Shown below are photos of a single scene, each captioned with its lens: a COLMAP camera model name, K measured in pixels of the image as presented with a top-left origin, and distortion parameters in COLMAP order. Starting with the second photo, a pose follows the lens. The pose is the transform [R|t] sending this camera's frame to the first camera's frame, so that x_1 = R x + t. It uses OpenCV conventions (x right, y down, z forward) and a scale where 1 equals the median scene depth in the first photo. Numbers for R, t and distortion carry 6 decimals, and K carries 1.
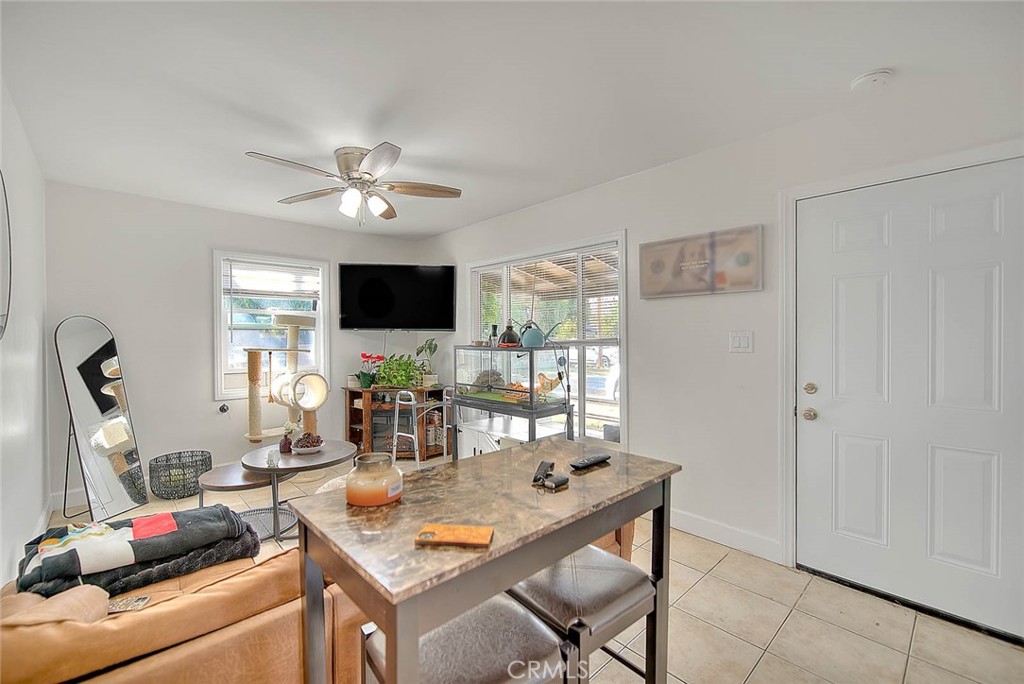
lens RADIAL K [[423.8, 0, 513.9], [0, 423.8, 341.7], [0, 0, 1]] dist [-0.003009, -0.000340]
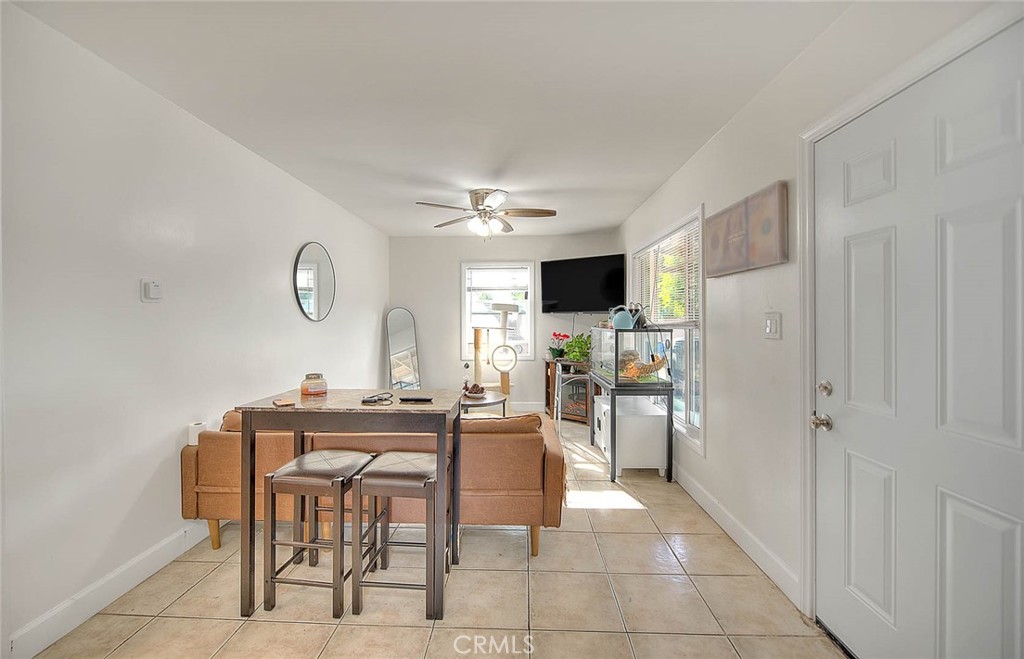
lens RADIAL K [[421.5, 0, 508.4], [0, 421.5, 323.7], [0, 0, 1]] dist [-0.003482, -0.000269]
pose [[0.697859, 0.008843, -0.716180, 0.504162], [-0.007595, 0.999959, 0.004946, -0.003041], [0.716195, 0.001987, 0.697898, 0.041824]]
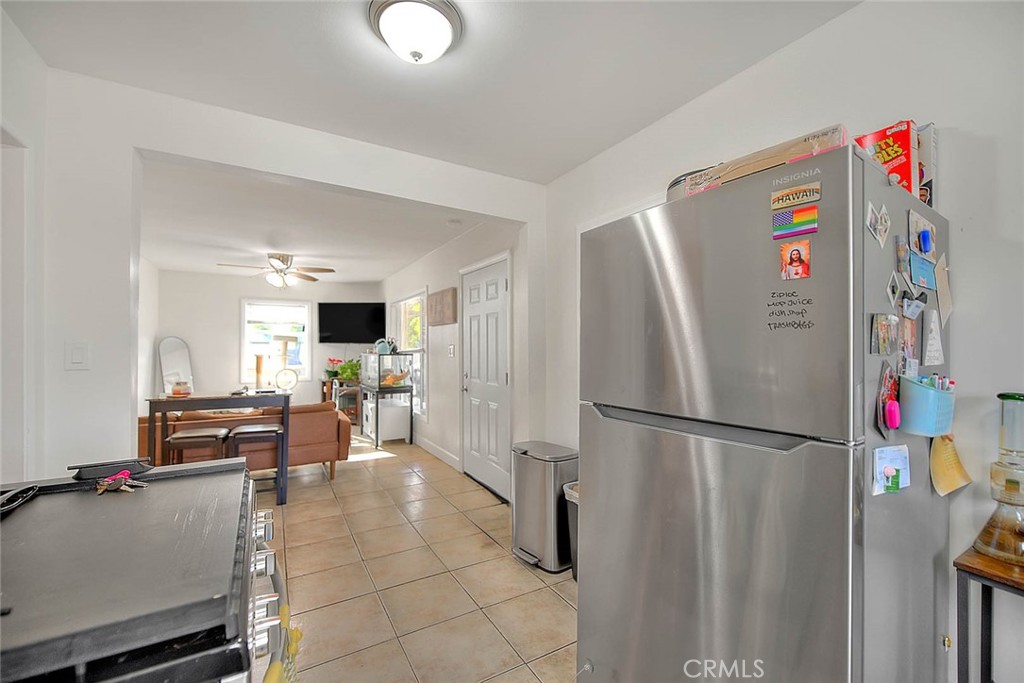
lens RADIAL K [[423.8, 0, 522.8], [0, 423.8, 342.1], [0, 0, 1]] dist [-0.003009, -0.000340]
pose [[0.976139, -0.001583, -0.217140, 0.812037], [-0.004042, 0.999668, -0.025460, 0.005437], [0.217108, 0.025730, 0.975808, -0.467955]]
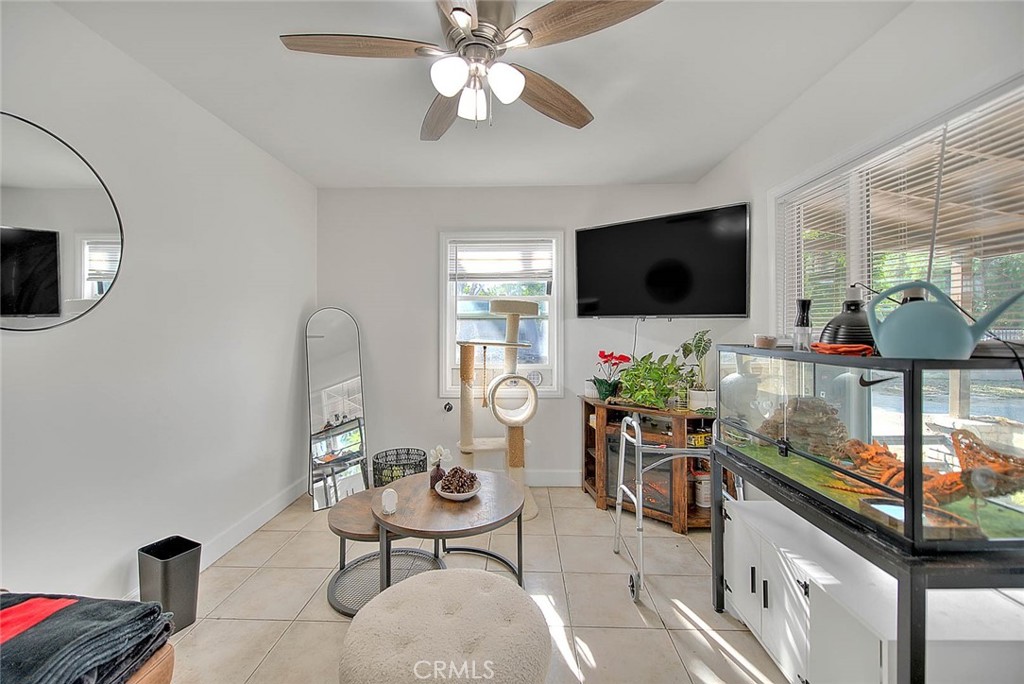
lens RADIAL K [[423.8, 0, 507.1], [0, 423.8, 330.9], [0, 0, 1]] dist [-0.003009, -0.000340]
pose [[0.702248, 0.006230, -0.711905, 0.043374], [-0.010053, 0.999949, -0.001166, -0.004552], [0.711862, 0.007976, 0.702274, 0.447579]]
